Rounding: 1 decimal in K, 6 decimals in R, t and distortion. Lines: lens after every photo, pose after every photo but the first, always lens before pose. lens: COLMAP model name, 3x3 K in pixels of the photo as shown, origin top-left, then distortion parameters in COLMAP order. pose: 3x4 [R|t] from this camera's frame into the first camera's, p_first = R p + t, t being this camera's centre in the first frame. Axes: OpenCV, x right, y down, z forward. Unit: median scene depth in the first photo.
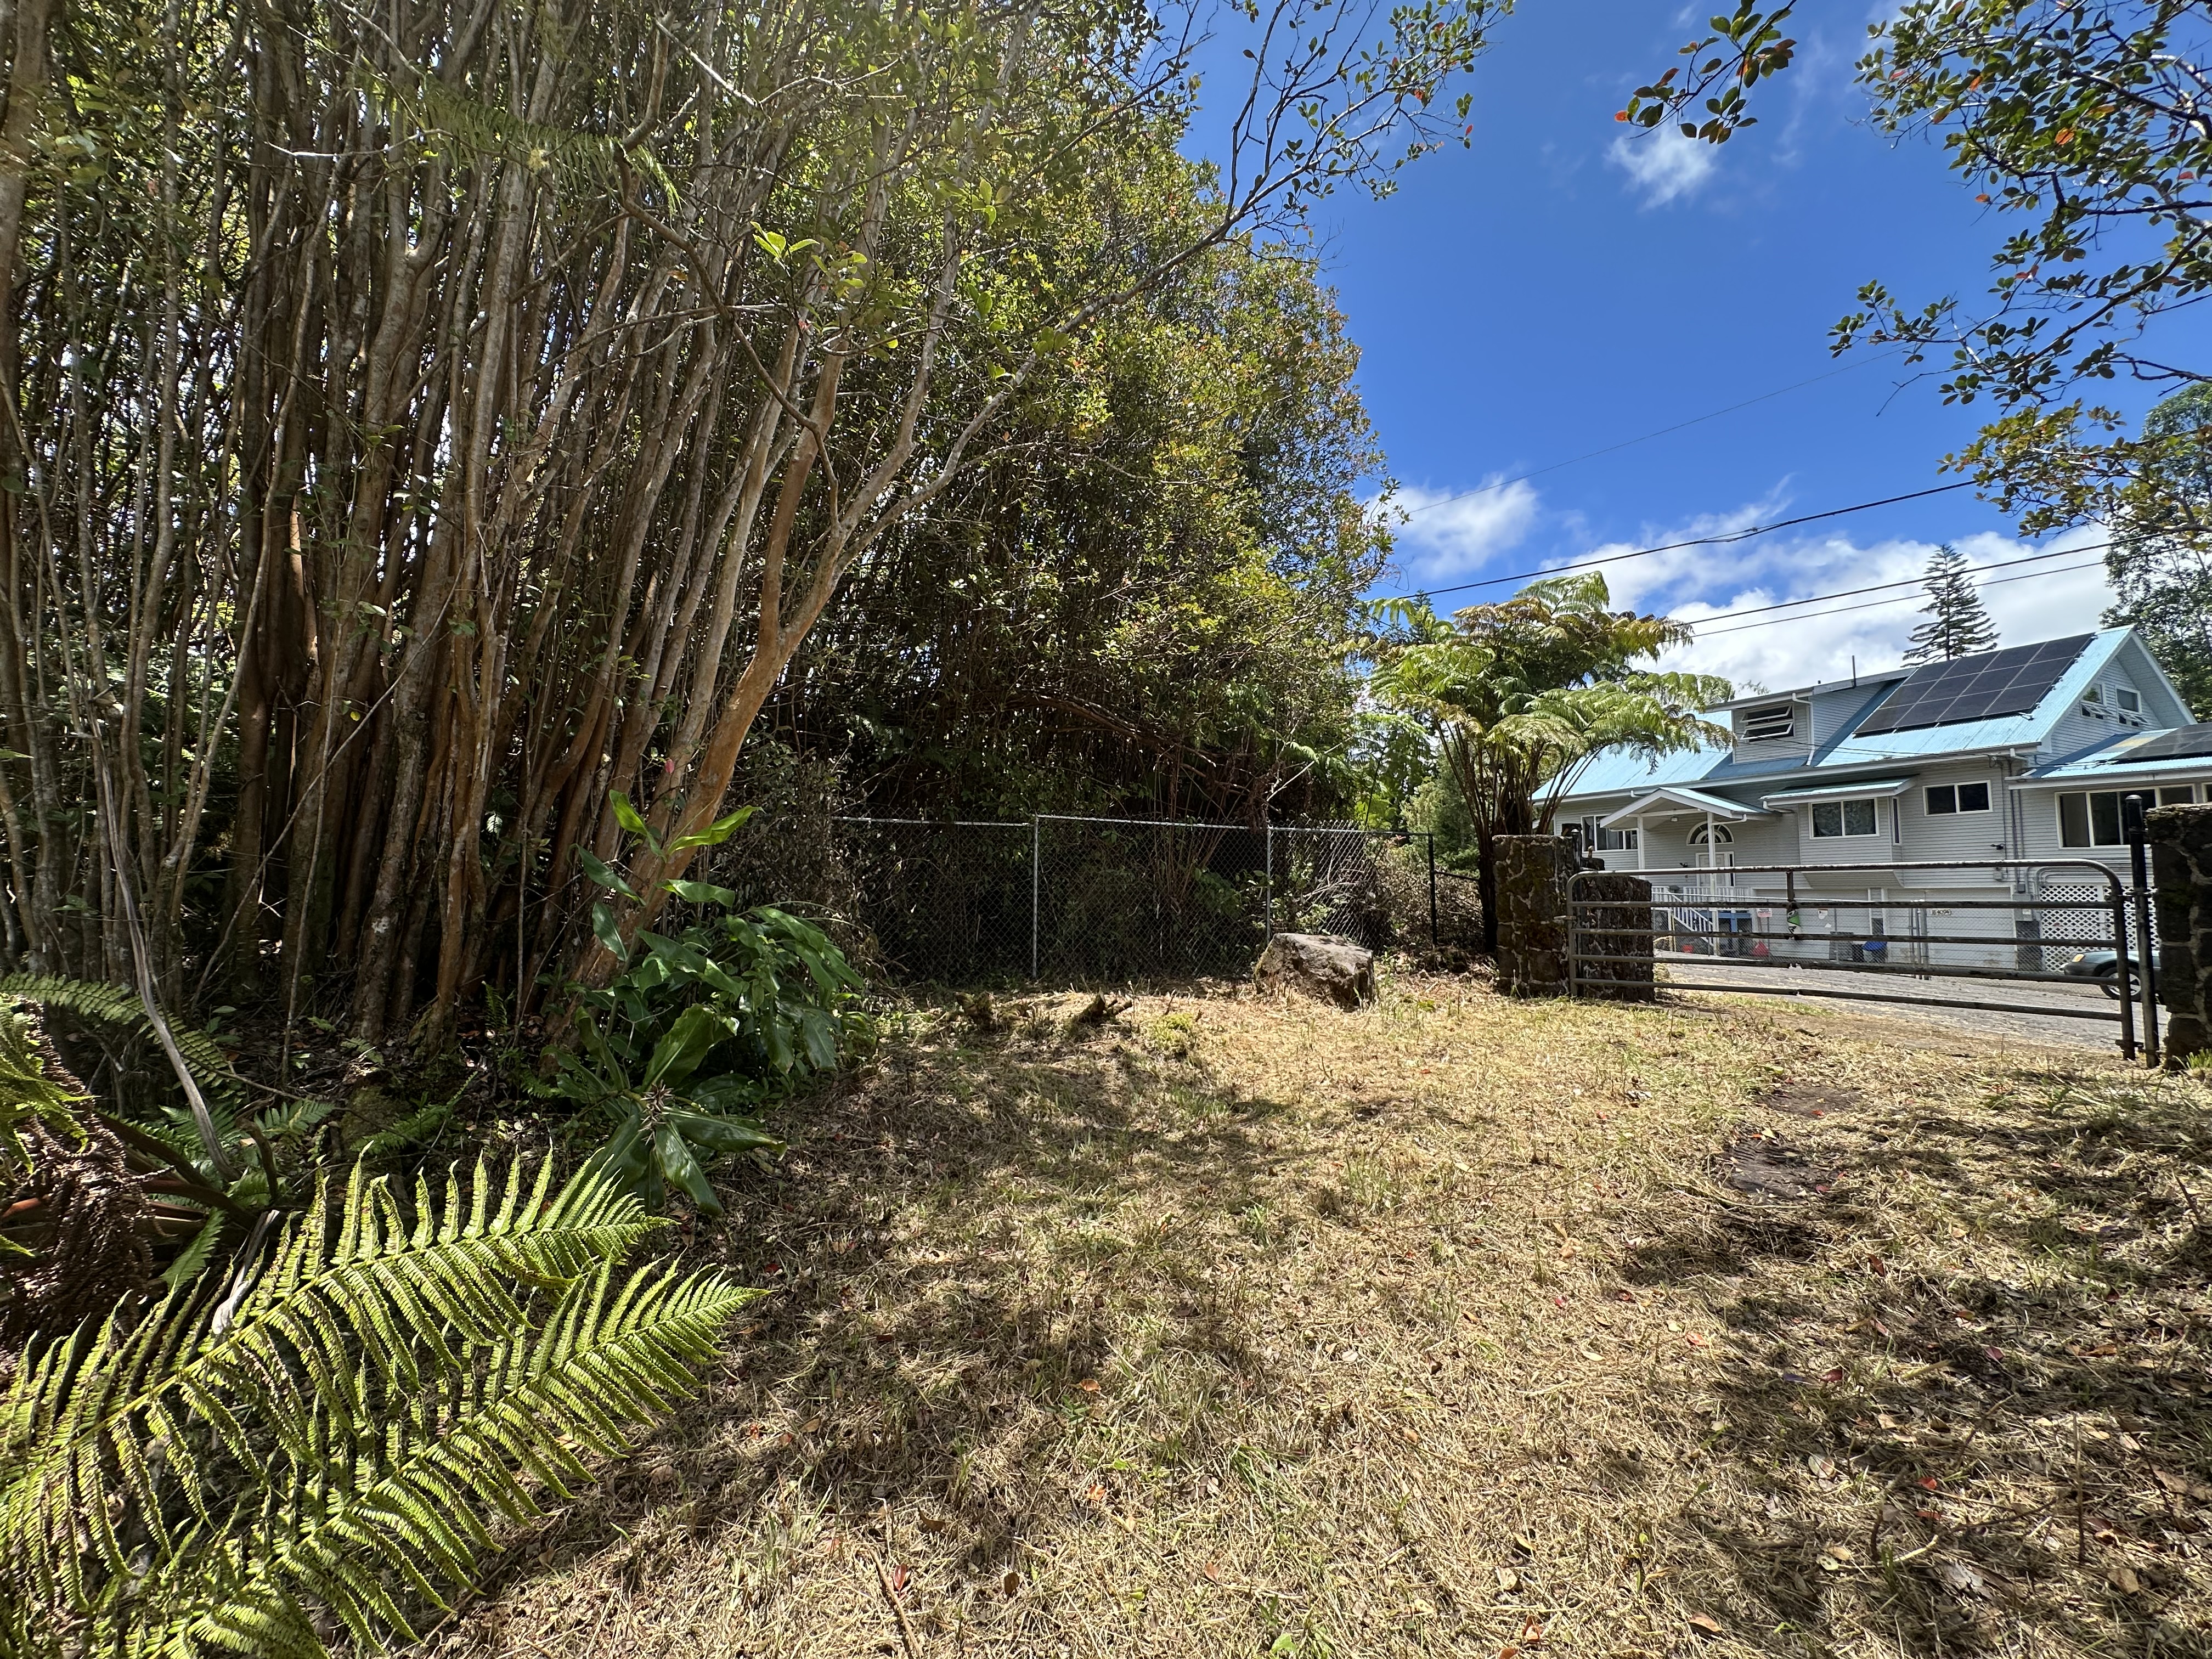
lens RADIAL K [[879.5, 0, 1103.8], [0, 879.5, 829.5], [0, 0, 1]] dist [-0.002965, 0.000841]
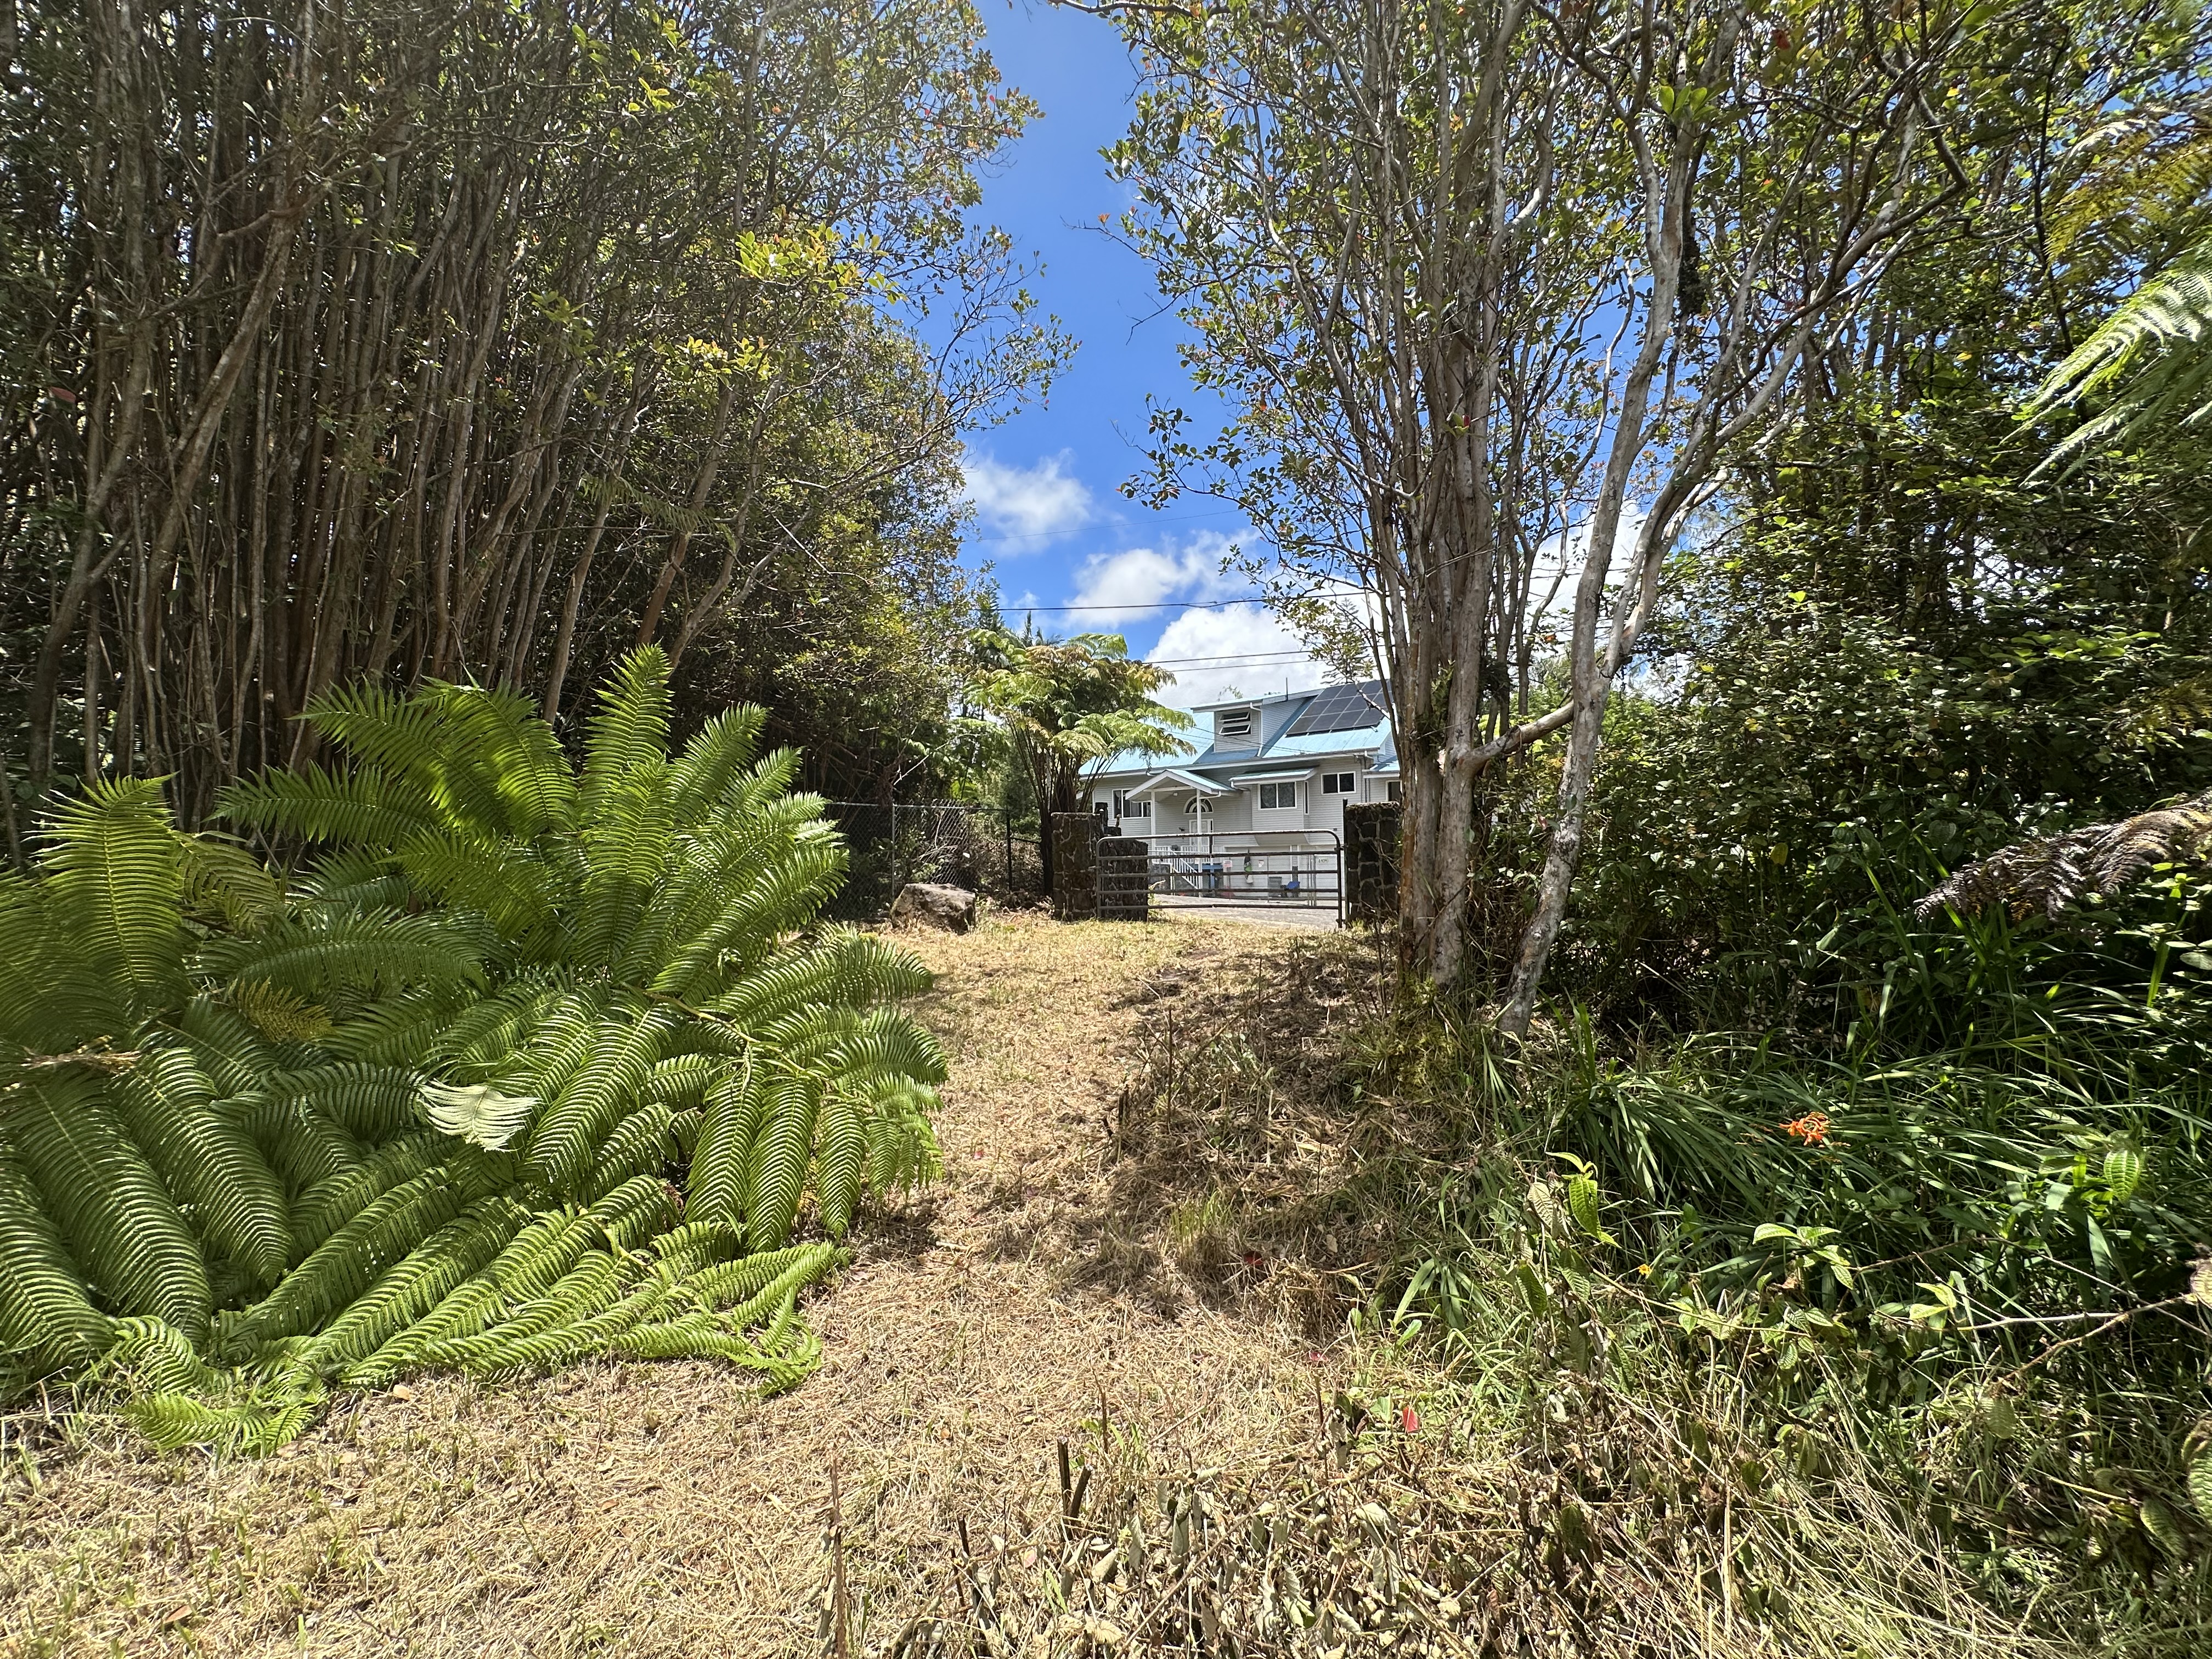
lens RADIAL K [[879.5, 0, 1103.8], [0, 879.5, 829.5], [0, 0, 1]] dist [-0.002965, 0.000841]
pose [[0.885768, -0.004665, 0.464105, -0.132616], [-0.014986, 0.999141, 0.038644, -0.018666], [-0.463887, -0.041184, 0.884937, -0.276148]]
